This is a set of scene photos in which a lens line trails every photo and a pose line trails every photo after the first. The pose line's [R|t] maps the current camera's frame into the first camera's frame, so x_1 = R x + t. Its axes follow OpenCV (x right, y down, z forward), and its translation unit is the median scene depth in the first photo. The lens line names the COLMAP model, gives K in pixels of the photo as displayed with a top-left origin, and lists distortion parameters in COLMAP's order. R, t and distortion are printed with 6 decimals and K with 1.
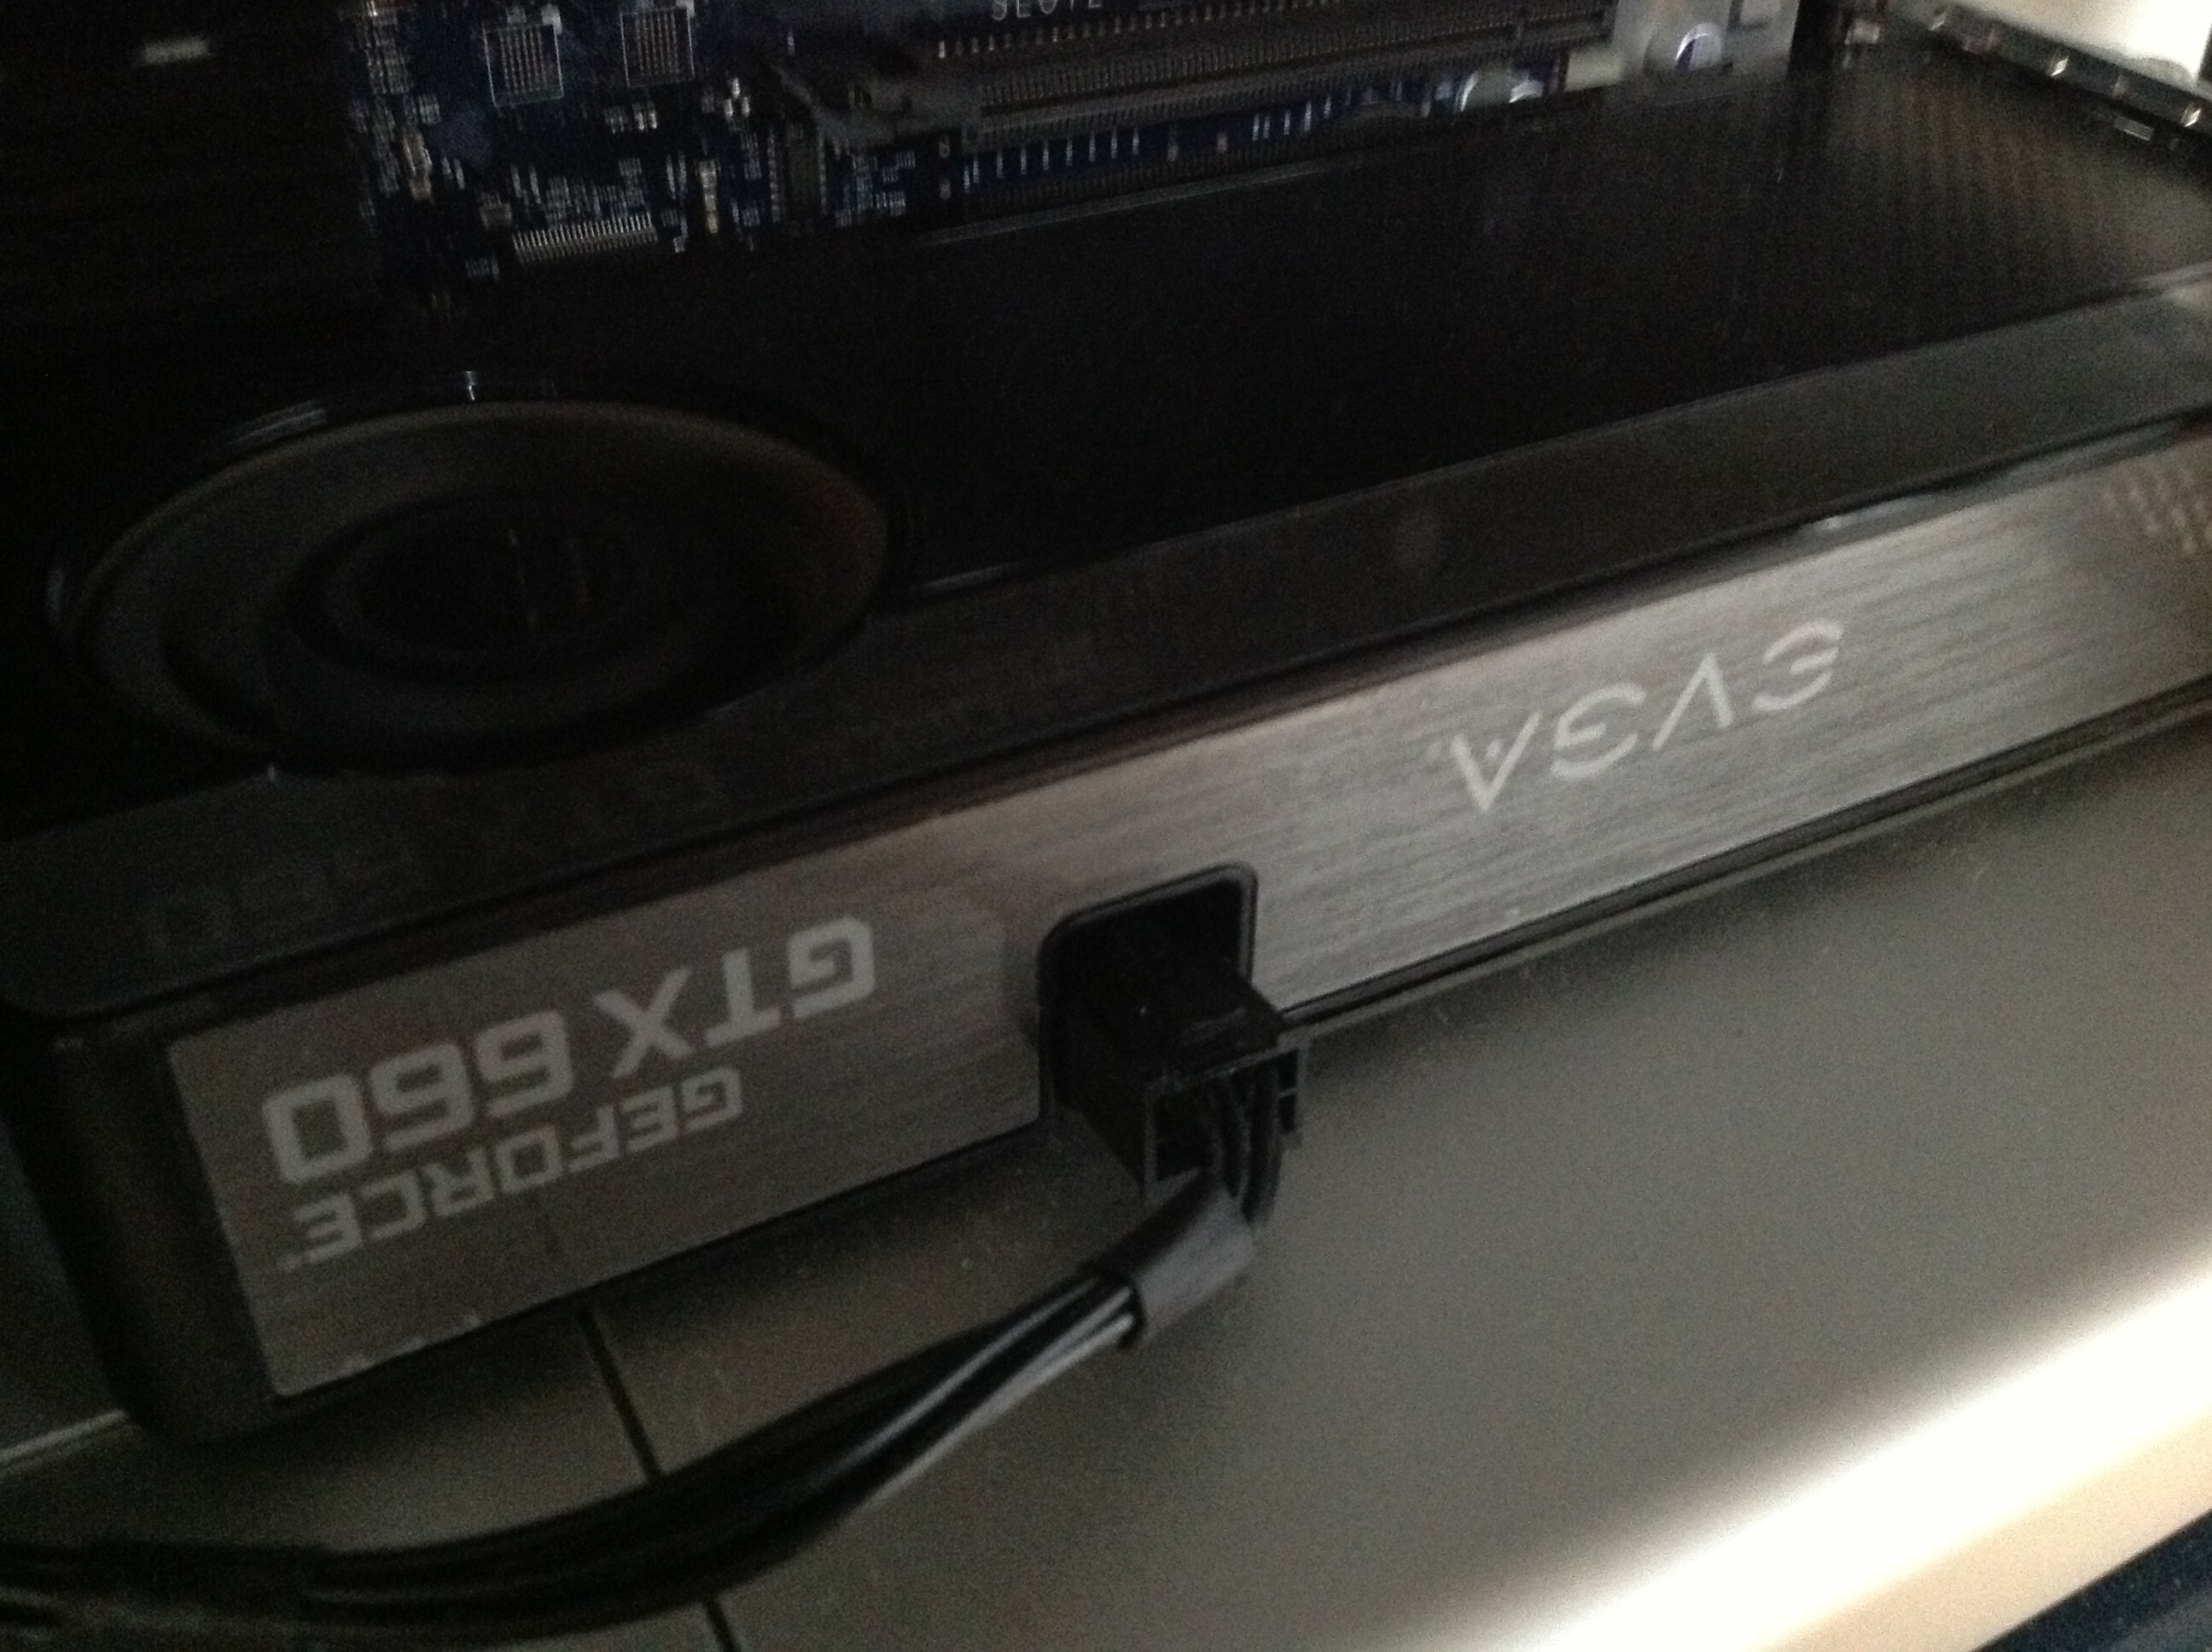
lens RADIAL K [[2254.9, 0, 1114.2], [0, 2254.9, 829.7], [0, 0, 1]] dist [0.212161, -0.617652]
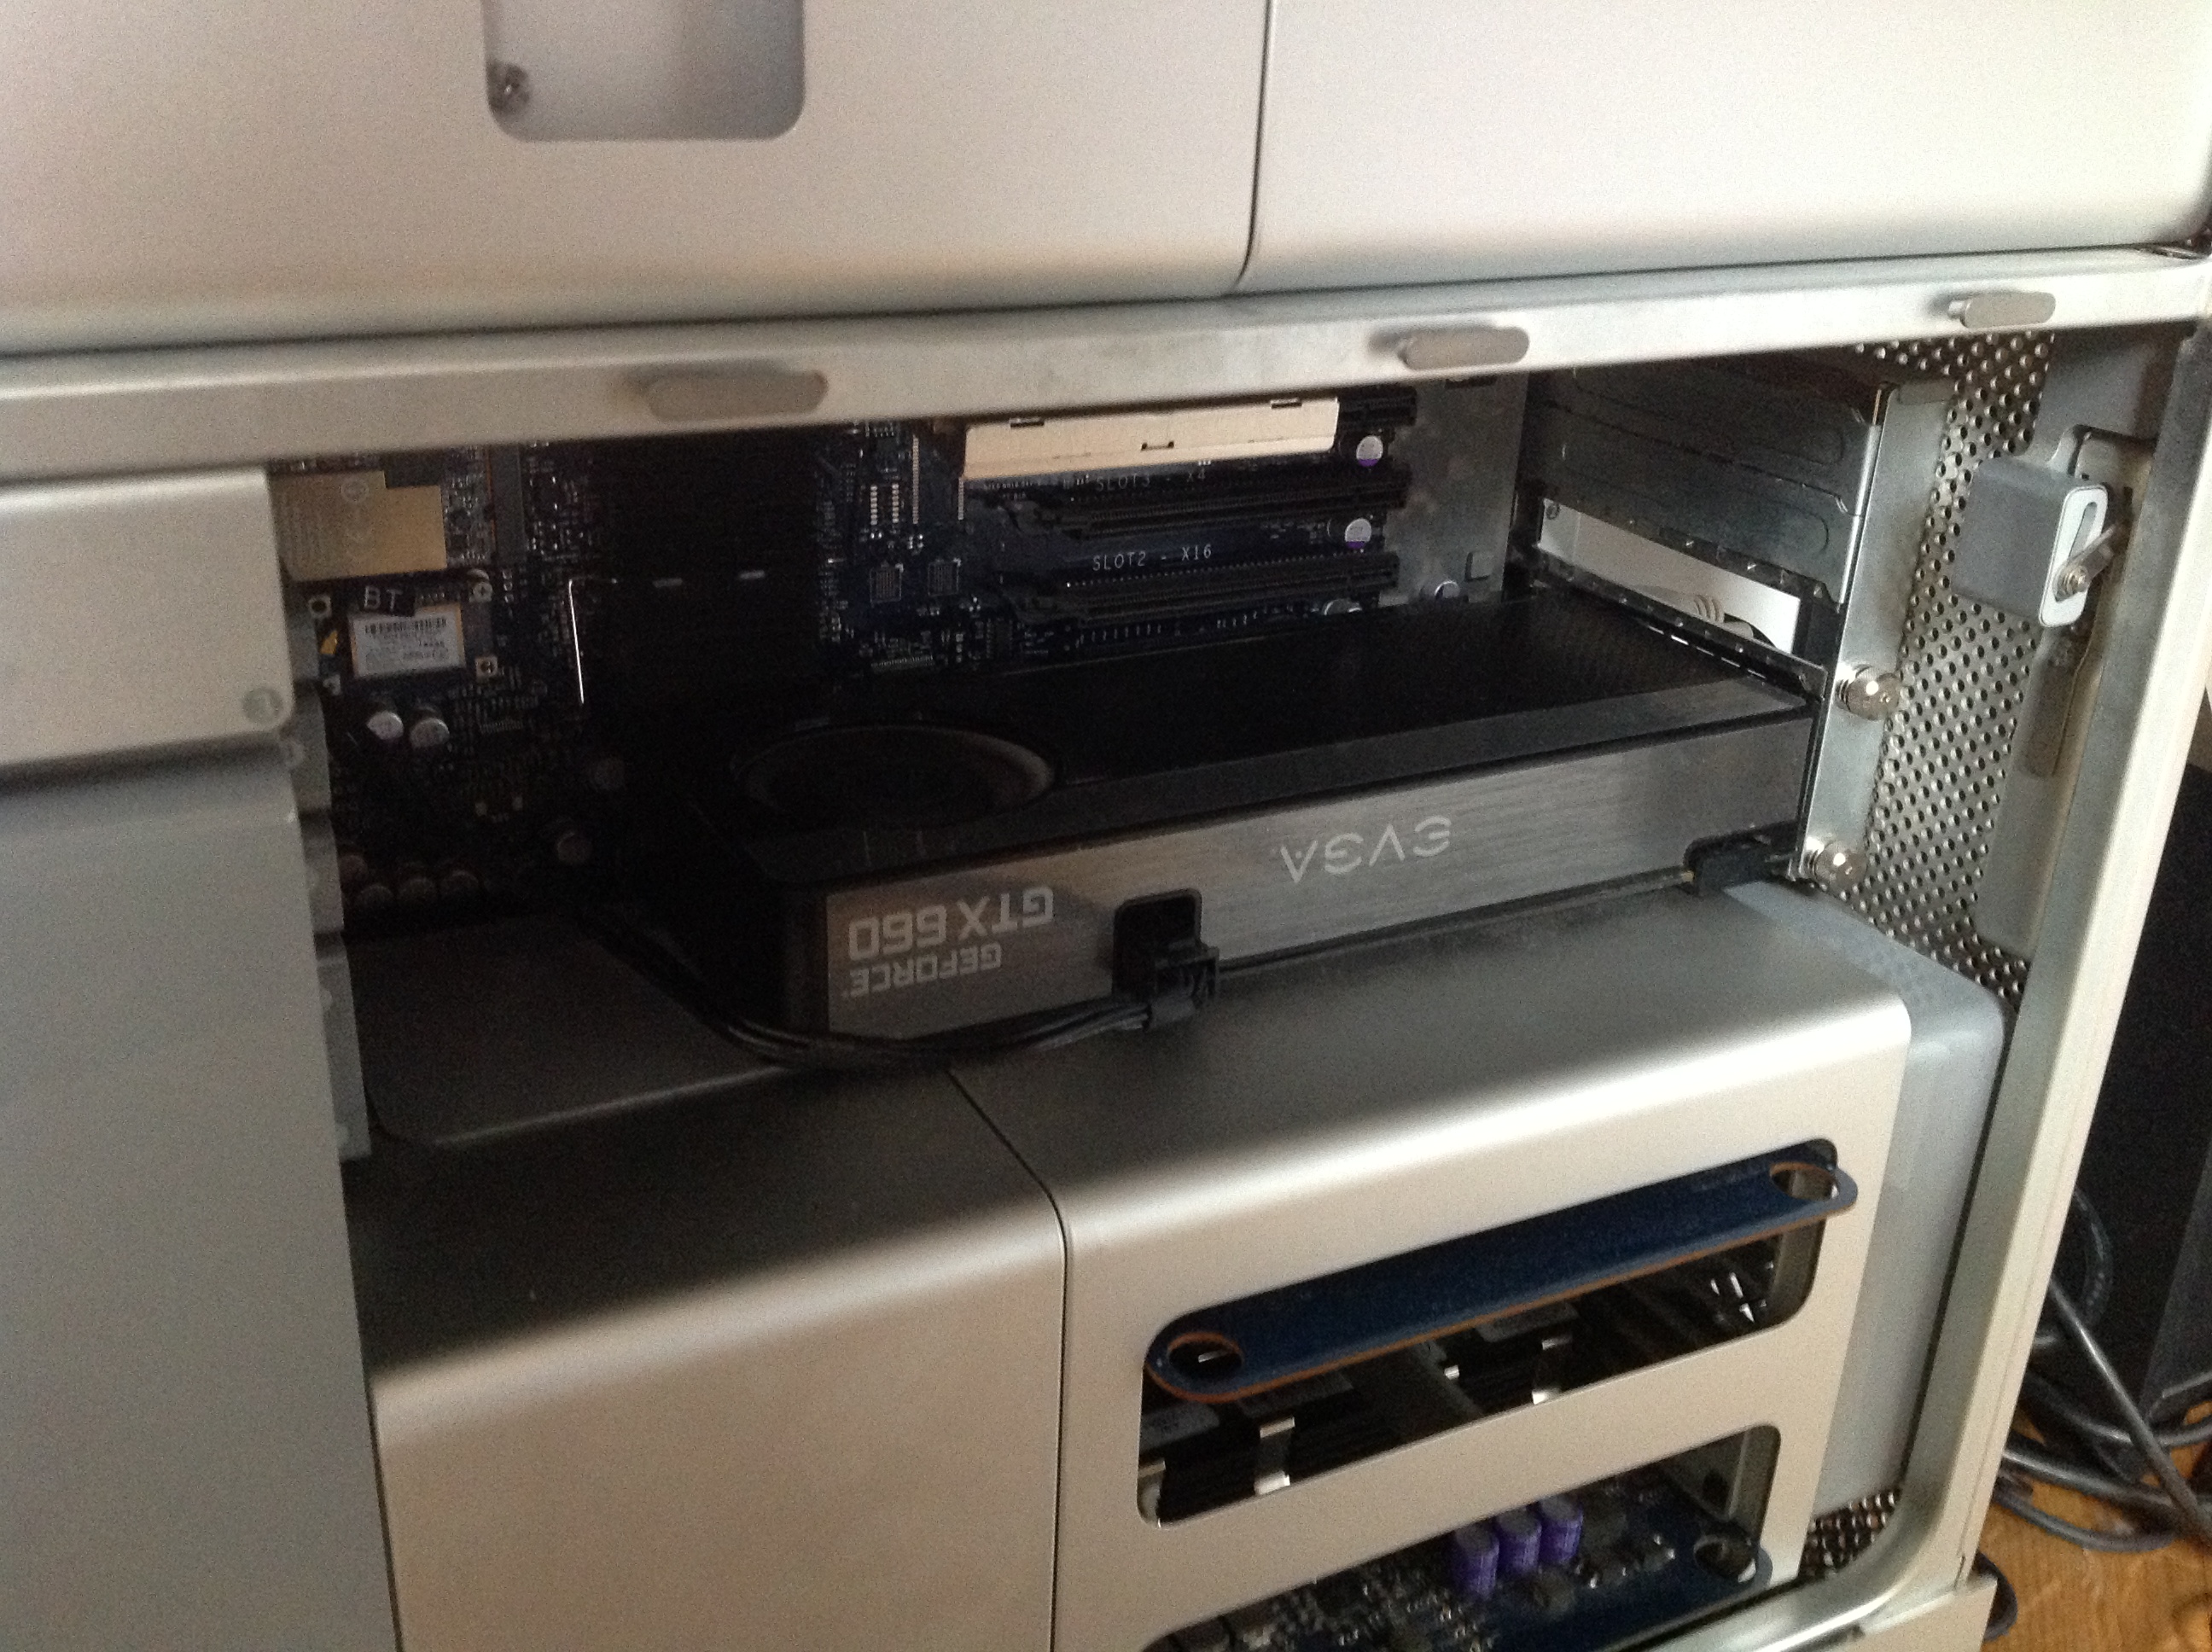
lens RADIAL K [[2254.9, 0, 1114.2], [0, 2254.9, 829.7], [0, 0, 1]] dist [0.212161, -0.617652]
pose [[0.999688, 0.022133, -0.011536, -0.005378], [-0.024139, 0.974886, -0.221390, 0.465078], [0.006346, 0.221600, 0.975117, -1.339594]]
